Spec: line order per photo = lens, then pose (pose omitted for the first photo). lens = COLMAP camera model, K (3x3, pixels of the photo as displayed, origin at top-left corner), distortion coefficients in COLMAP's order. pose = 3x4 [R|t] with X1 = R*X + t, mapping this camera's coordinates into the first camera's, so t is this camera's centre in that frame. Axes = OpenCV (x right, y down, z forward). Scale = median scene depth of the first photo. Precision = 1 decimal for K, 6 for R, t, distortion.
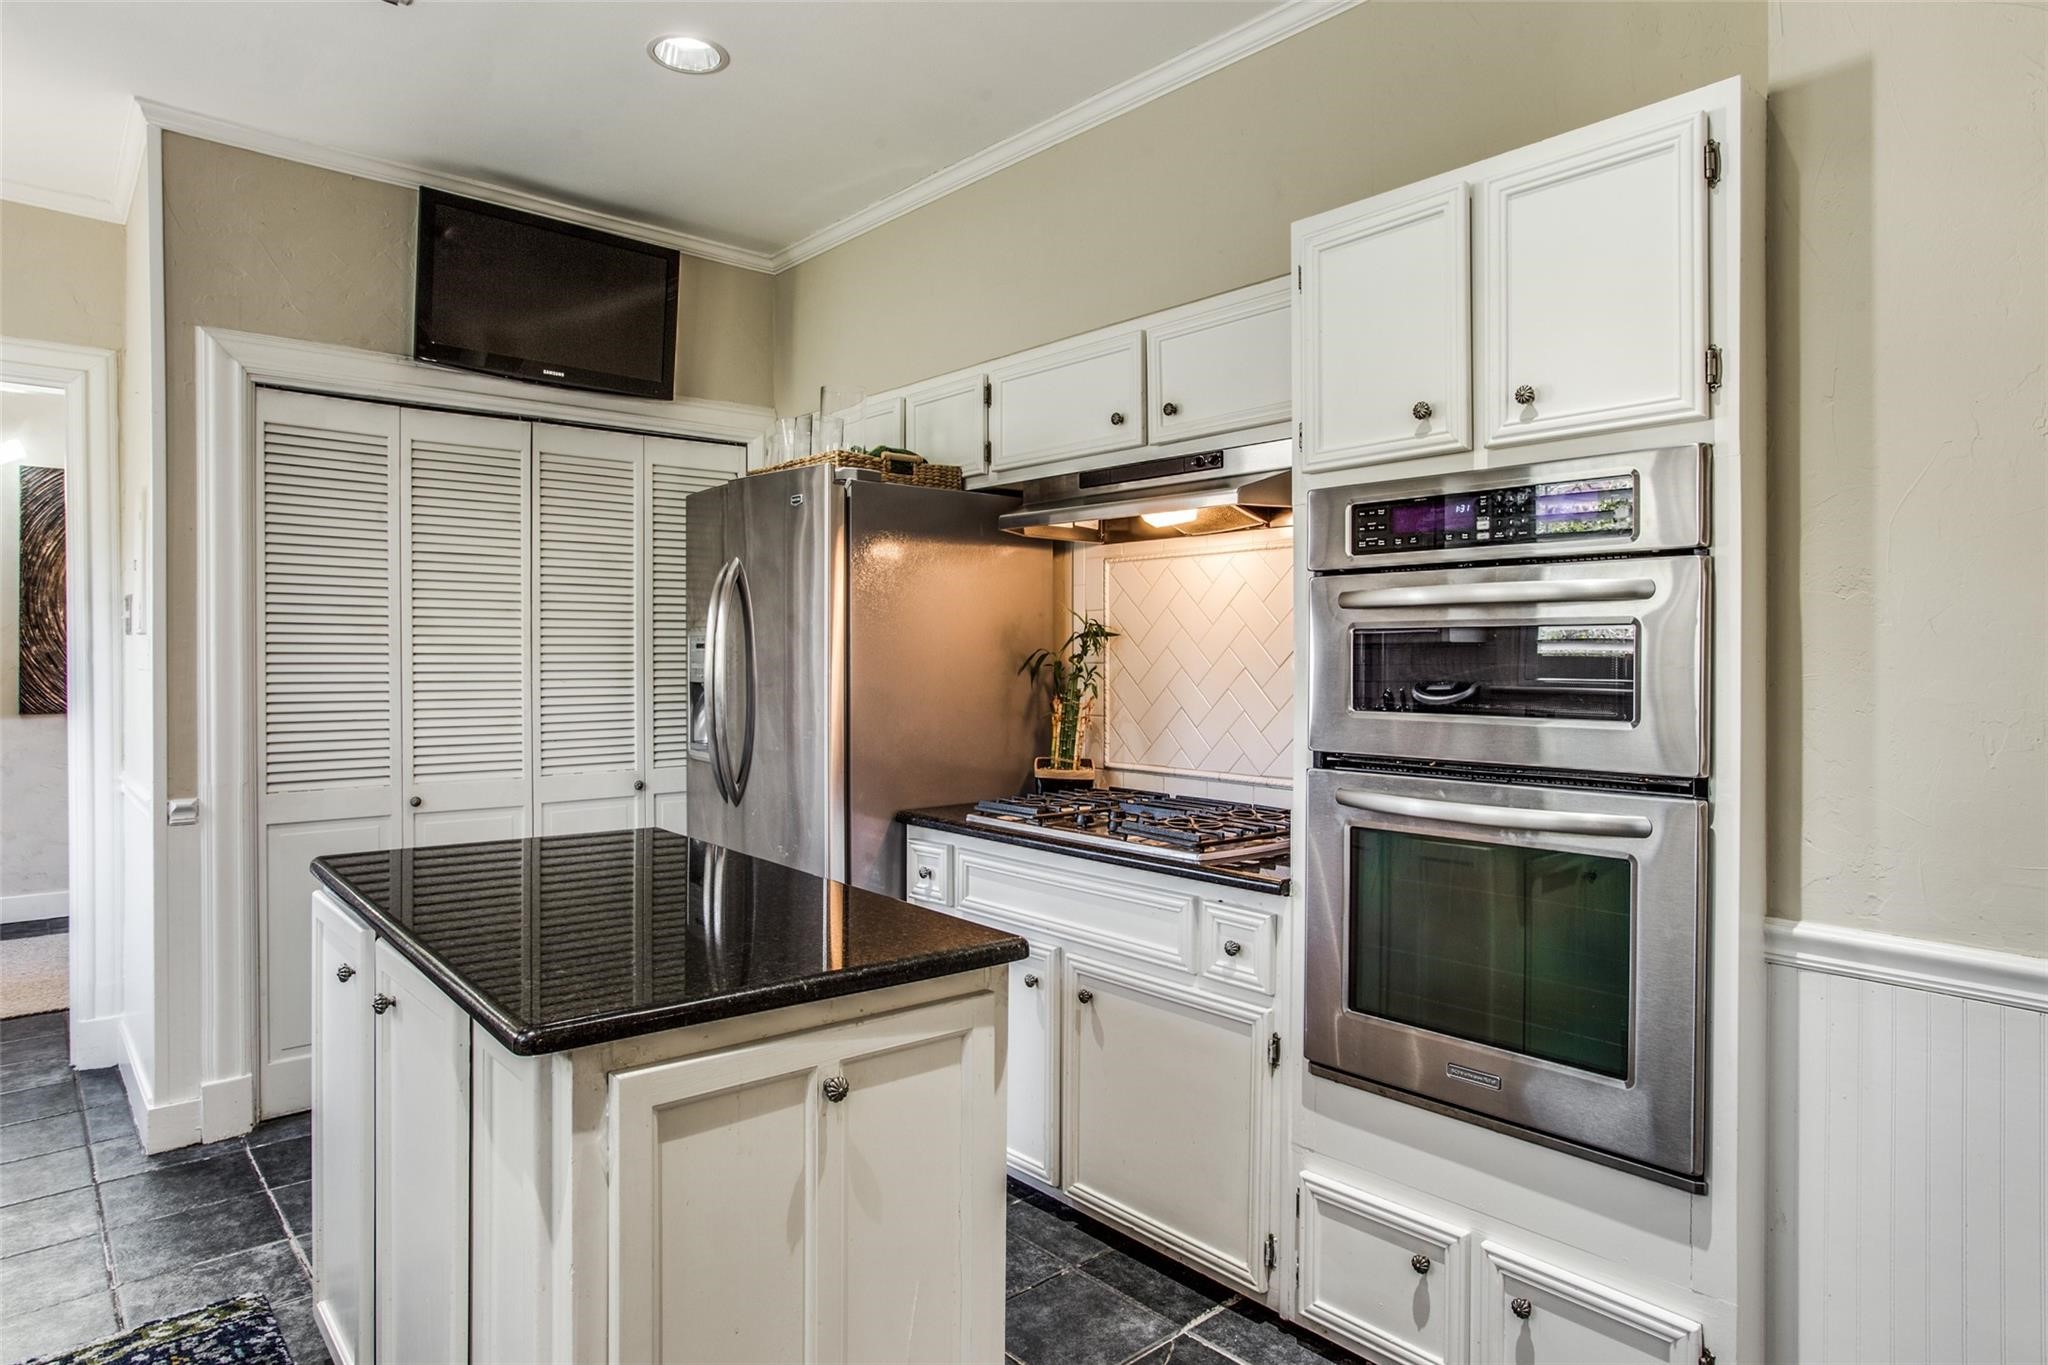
lens RADIAL K [[1191.1, 0, 1023.1], [0, 1191.1, 659.9], [0, 0, 1]] dist [-0.000769, 0.000339]
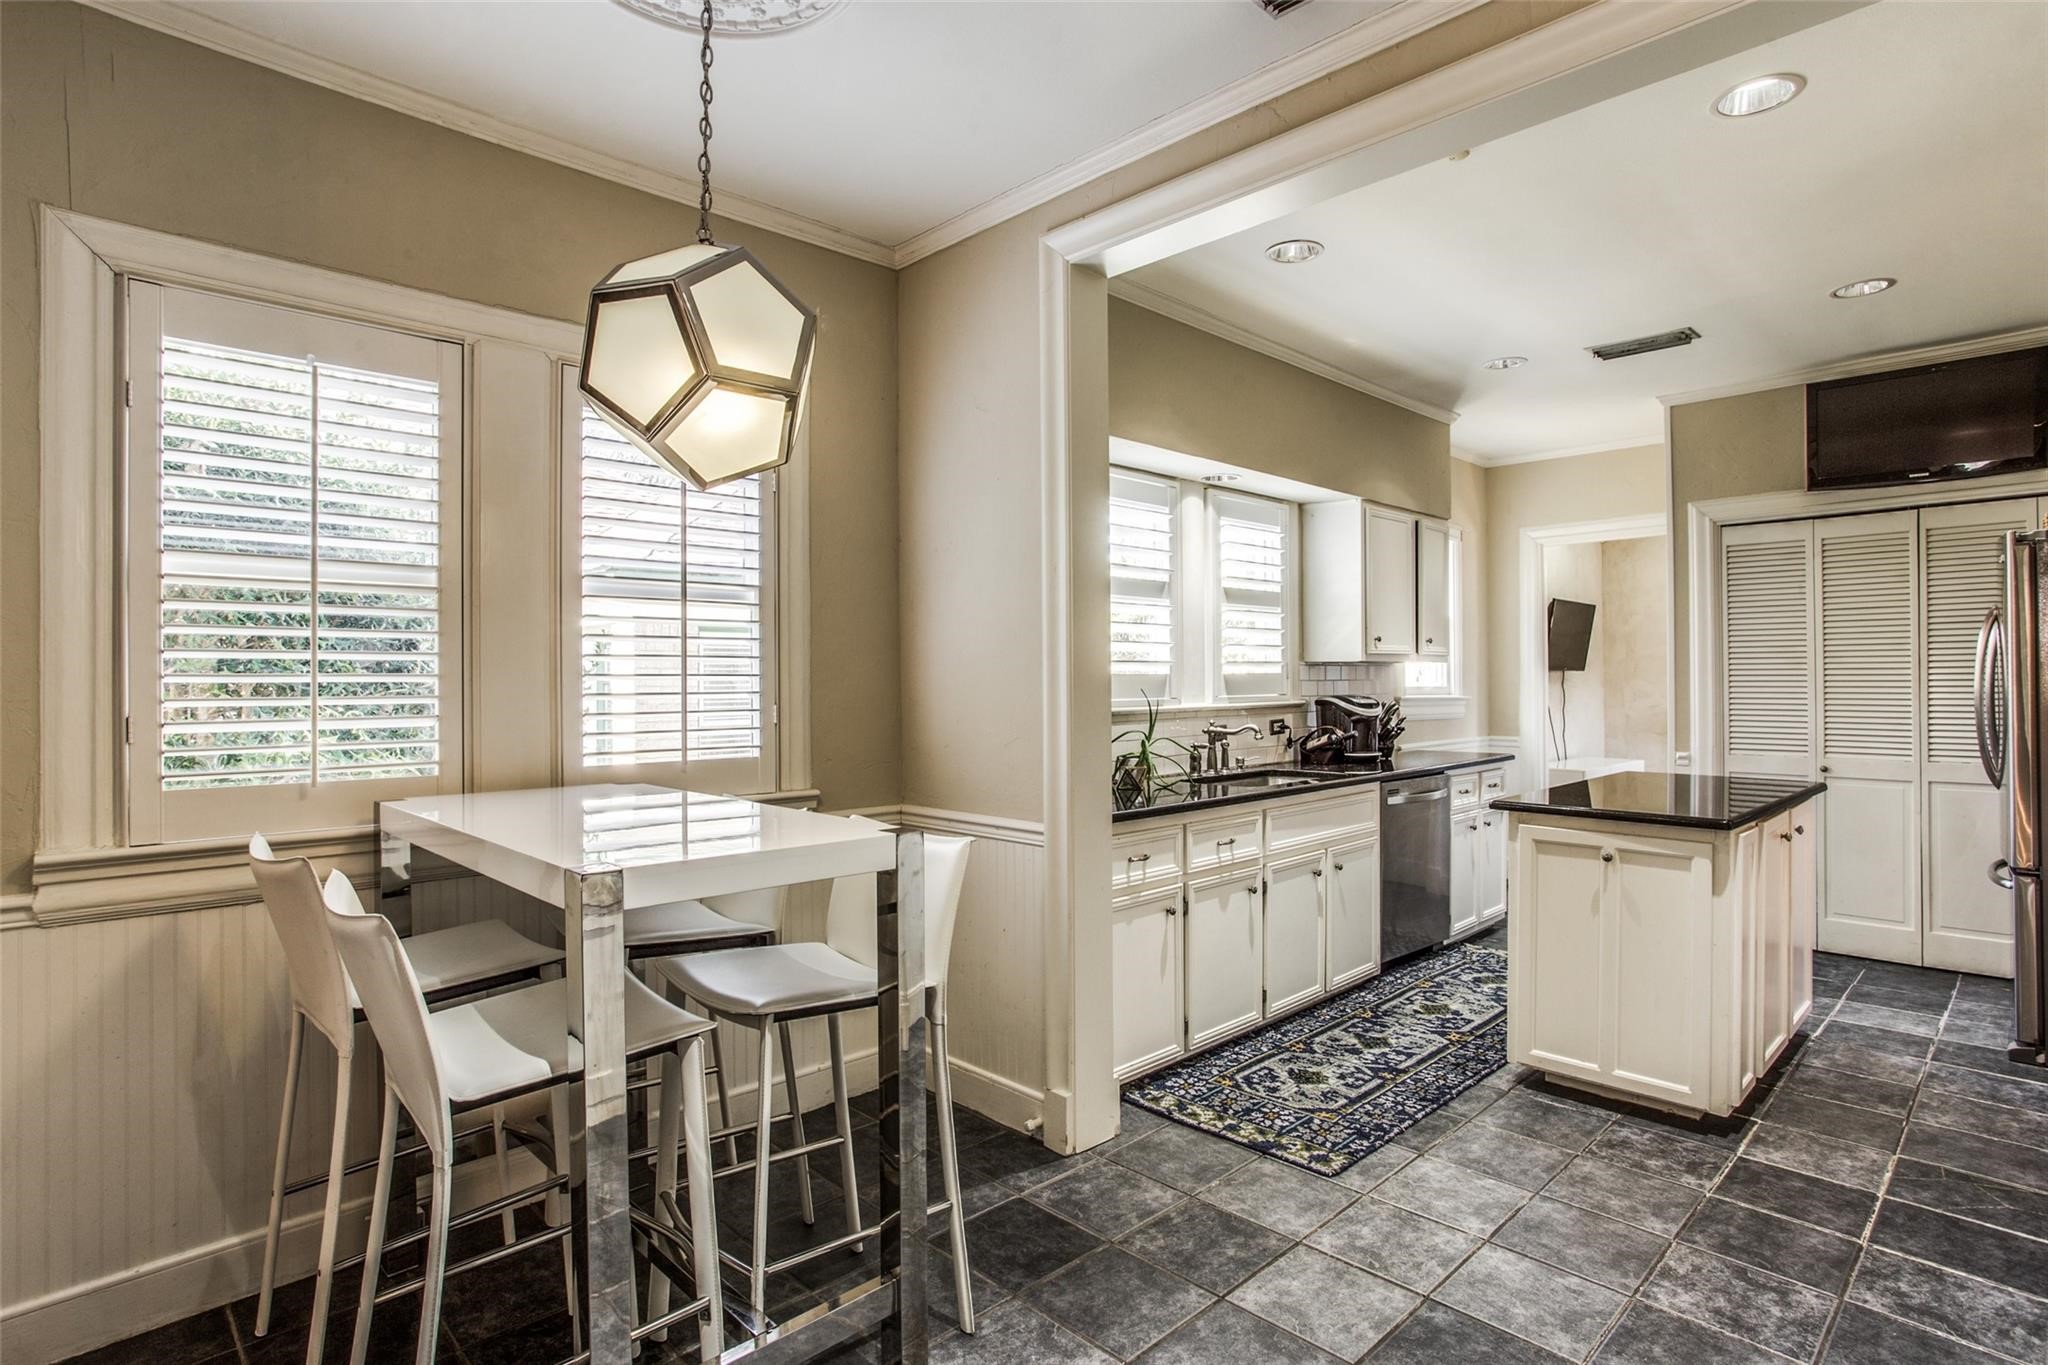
lens RADIAL K [[1069.7, 0, 1028.3], [0, 1069.7, 668.1], [0, 0, 1]] dist [-0.001323, 0.000934]
pose [[0.079817, -0.007681, -0.996780, 0.837928], [0.006829, 0.999951, -0.007159, -0.011614], [0.996786, -0.006236, 0.079865, -0.164297]]
